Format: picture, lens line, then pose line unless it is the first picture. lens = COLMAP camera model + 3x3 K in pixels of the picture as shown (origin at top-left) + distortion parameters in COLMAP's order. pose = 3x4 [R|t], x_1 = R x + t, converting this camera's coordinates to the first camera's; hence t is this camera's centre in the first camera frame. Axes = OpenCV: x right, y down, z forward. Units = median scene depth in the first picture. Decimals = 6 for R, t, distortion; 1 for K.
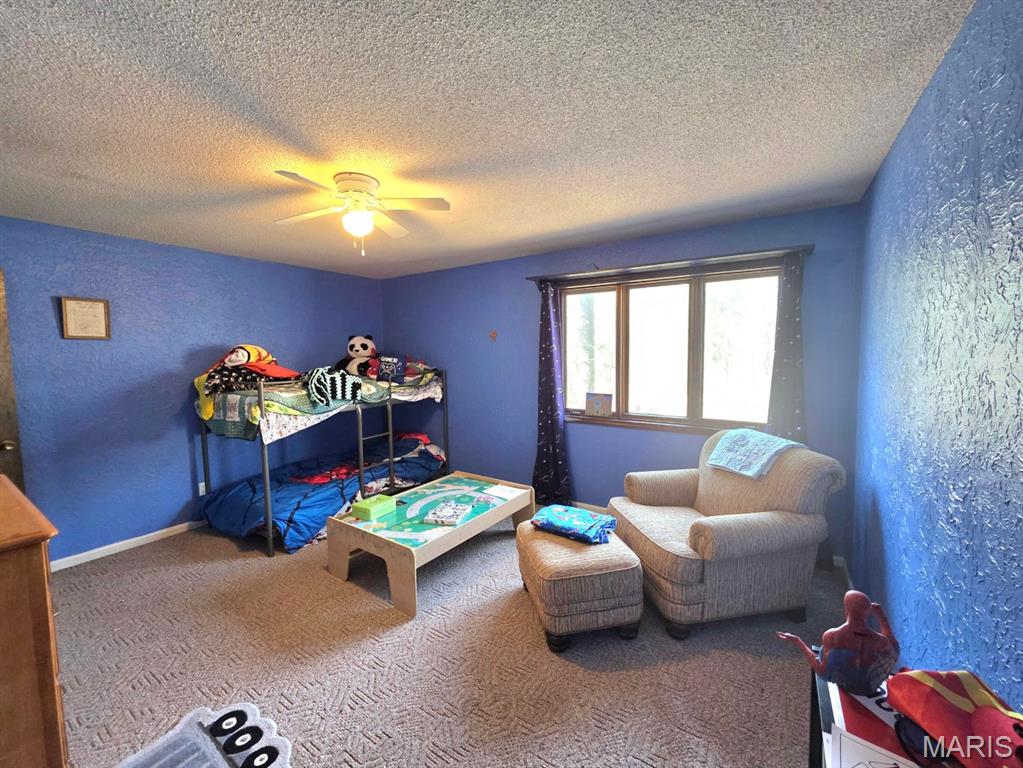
lens RADIAL K [[410.4, 0, 518.1], [0, 410.4, 382.7], [0, 0, 1]] dist [0.000631, -0.000377]
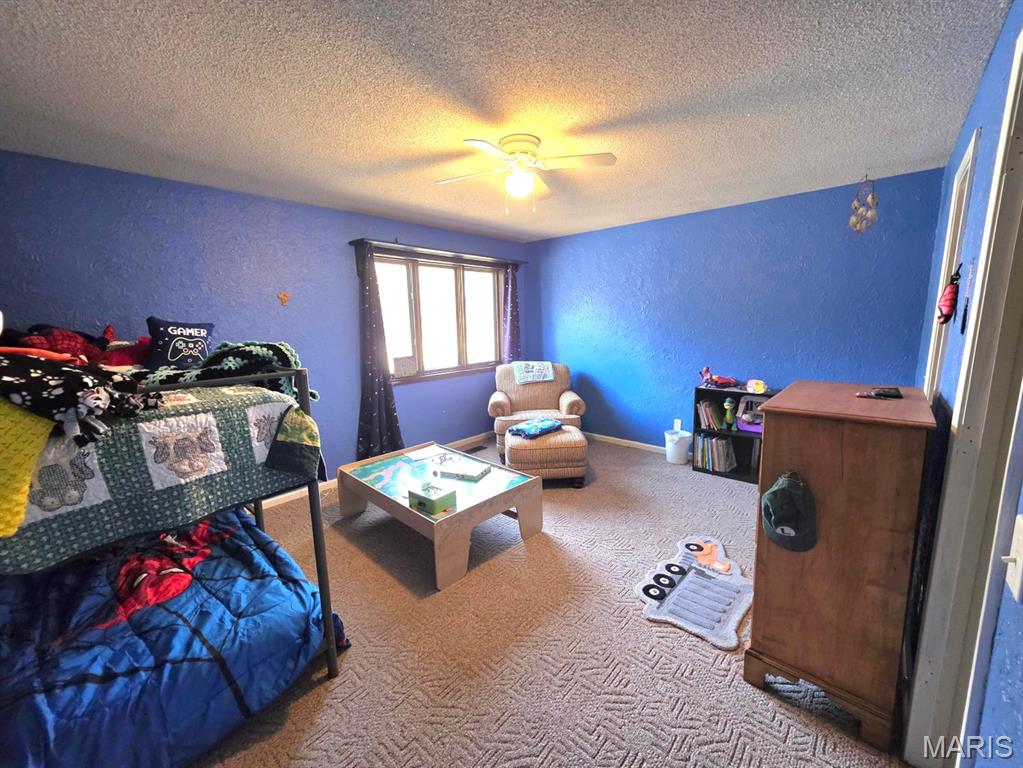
lens RADIAL K [[410.4, 0, 518.1], [0, 410.4, 382.7], [0, 0, 1]] dist [0.000631, -0.000377]
pose [[0.153932, -0.143961, 0.977538, -0.987056], [0.094464, 0.986942, 0.130471, -0.023011], [-0.983556, 0.072258, 0.165521, 0.585524]]
